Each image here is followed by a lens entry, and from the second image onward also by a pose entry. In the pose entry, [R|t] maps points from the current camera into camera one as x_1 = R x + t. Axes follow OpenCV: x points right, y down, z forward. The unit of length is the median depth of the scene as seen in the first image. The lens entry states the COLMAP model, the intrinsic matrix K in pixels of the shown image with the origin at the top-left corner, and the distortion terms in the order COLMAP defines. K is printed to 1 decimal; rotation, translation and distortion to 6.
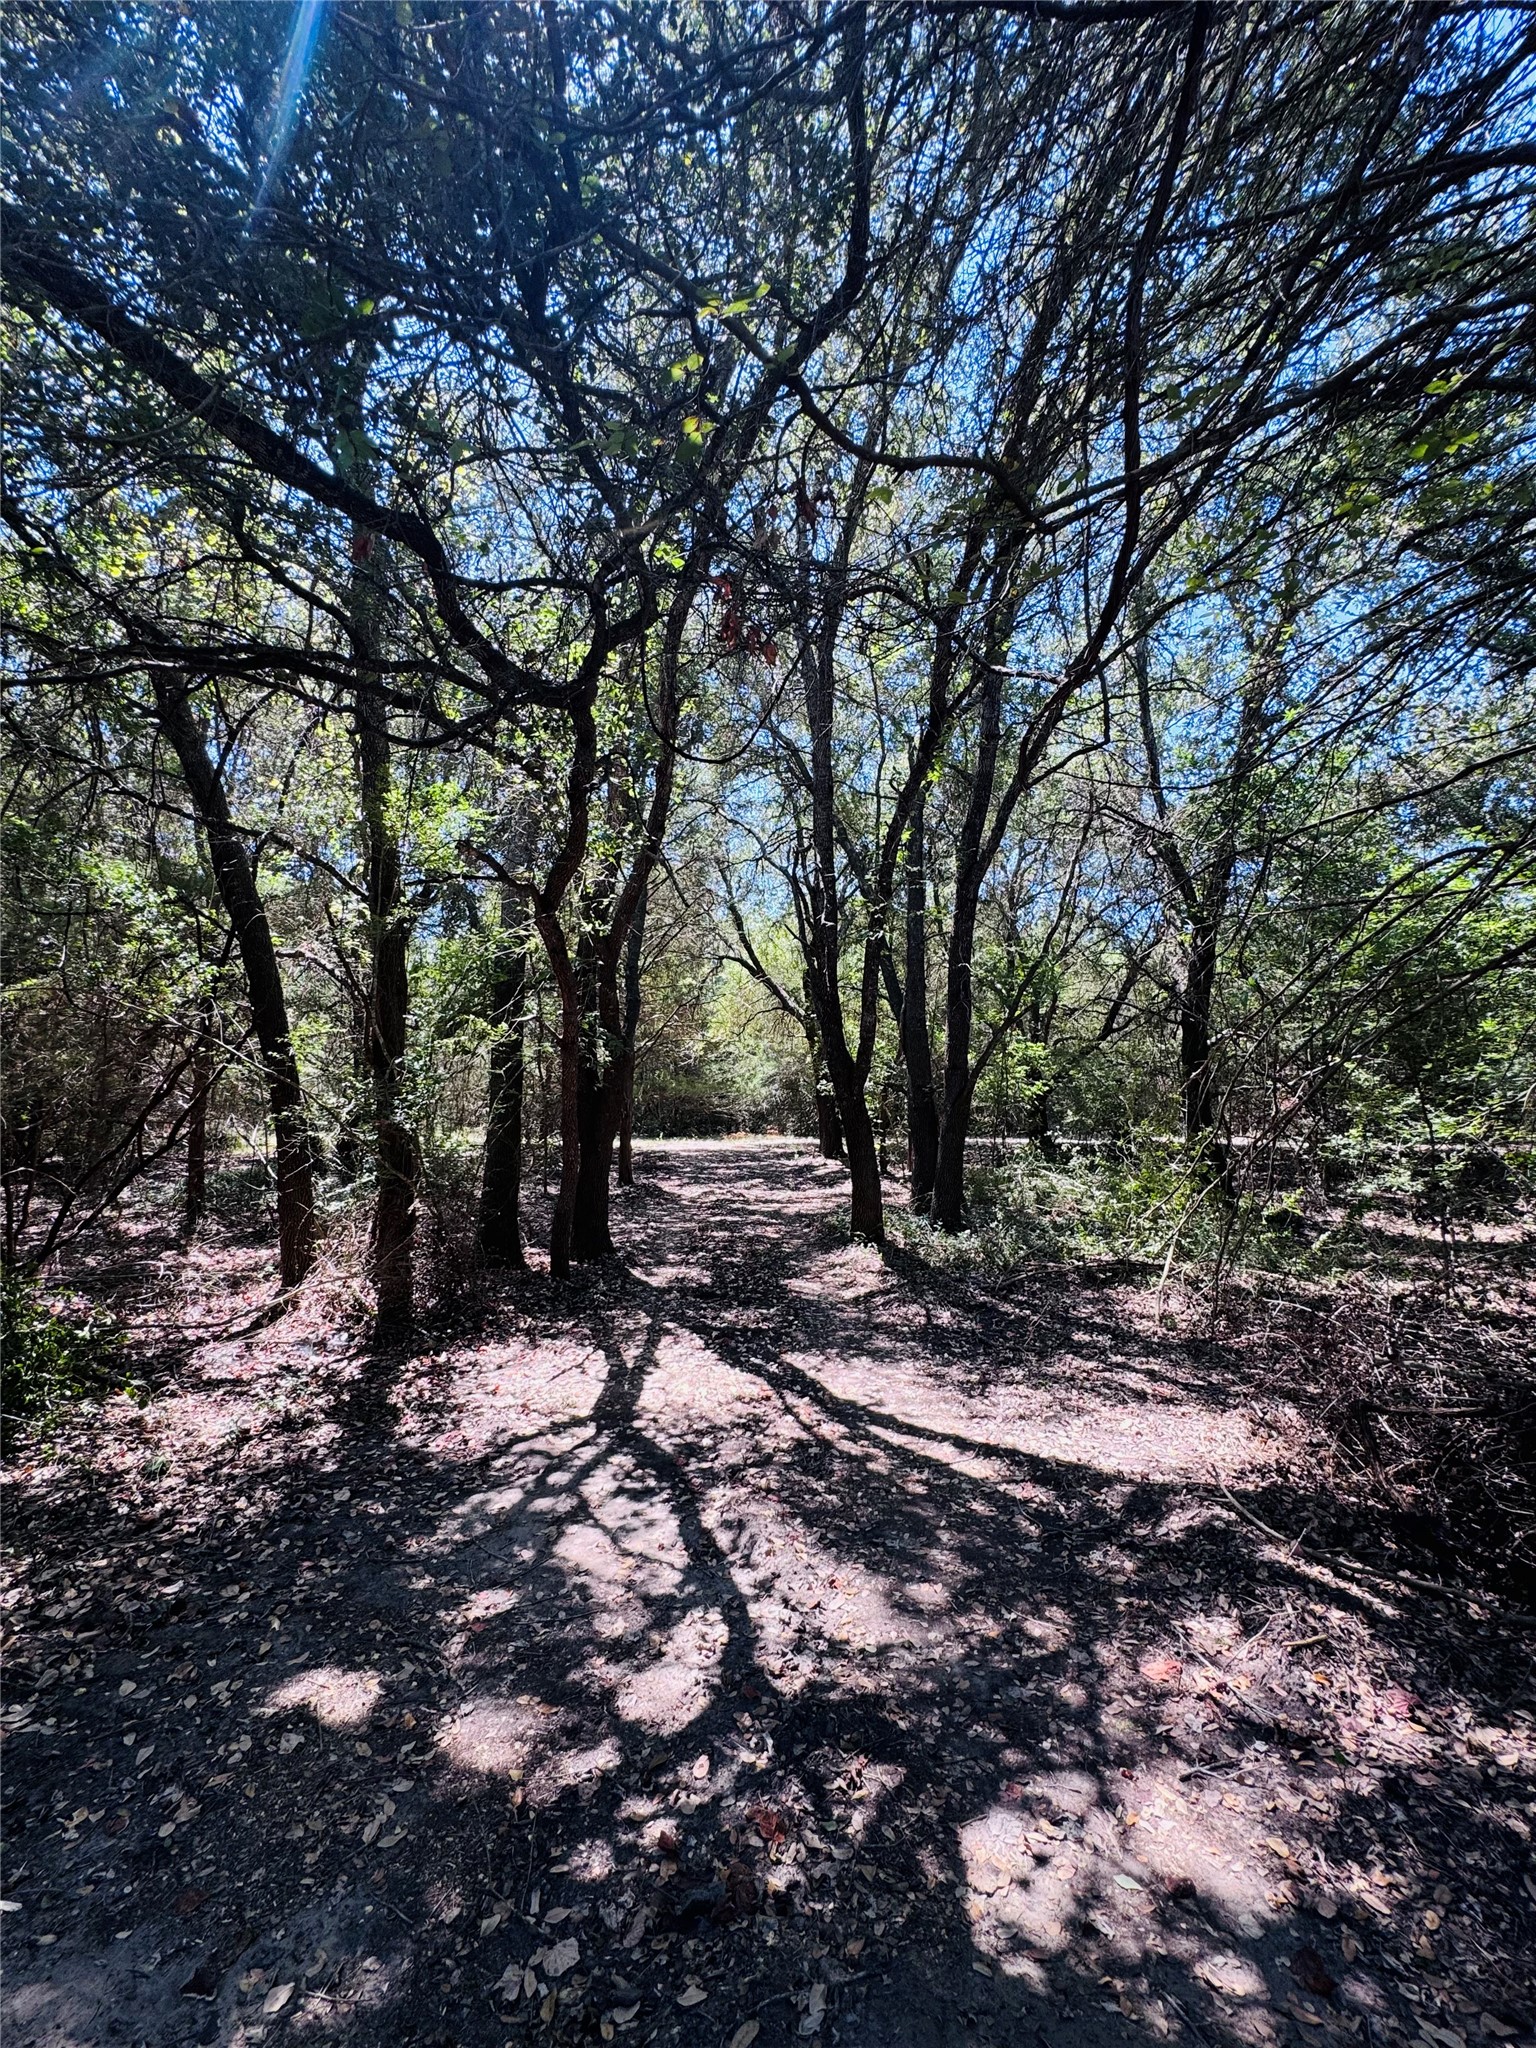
lens RADIAL K [[813.6, 0, 768.0], [0, 813.6, 1024.0], [0, 0, 1]] dist [0.000650, 0.000103]
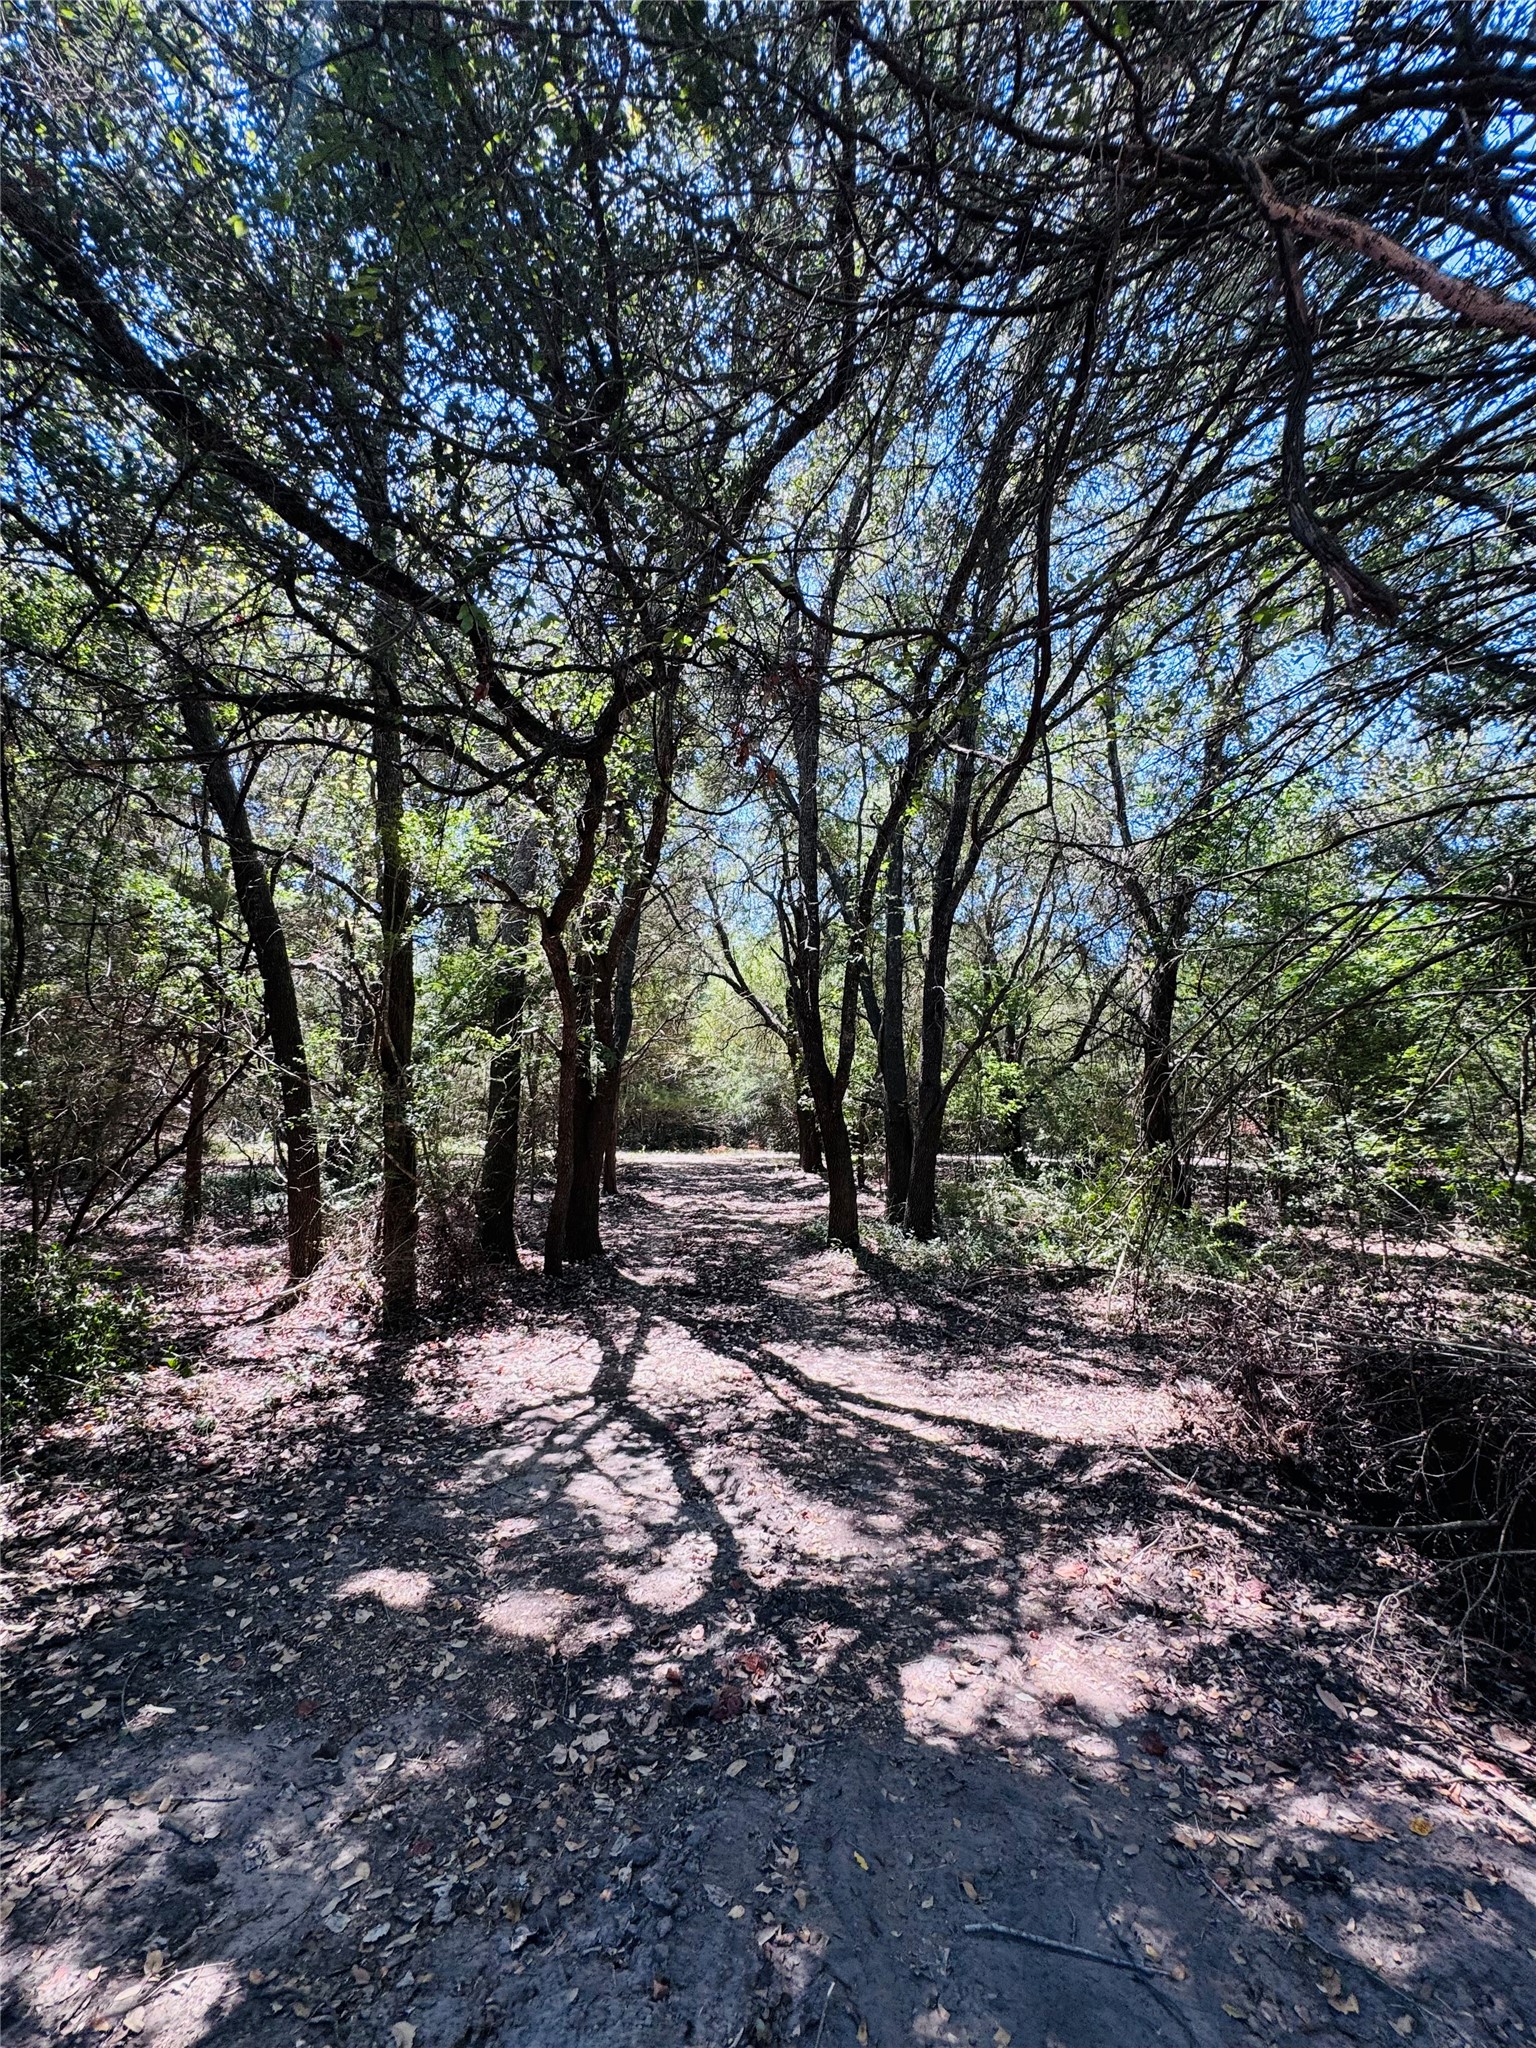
lens RADIAL K [[813.6, 0, 768.0], [0, 813.6, 1024.0], [0, 0, 1]] dist [0.000650, 0.000103]
pose [[0.999598, 0.017763, 0.022110, -0.009375], [-0.017318, 0.999646, -0.020176, 0.000655], [-0.022460, 0.019785, 0.999552, -0.139570]]
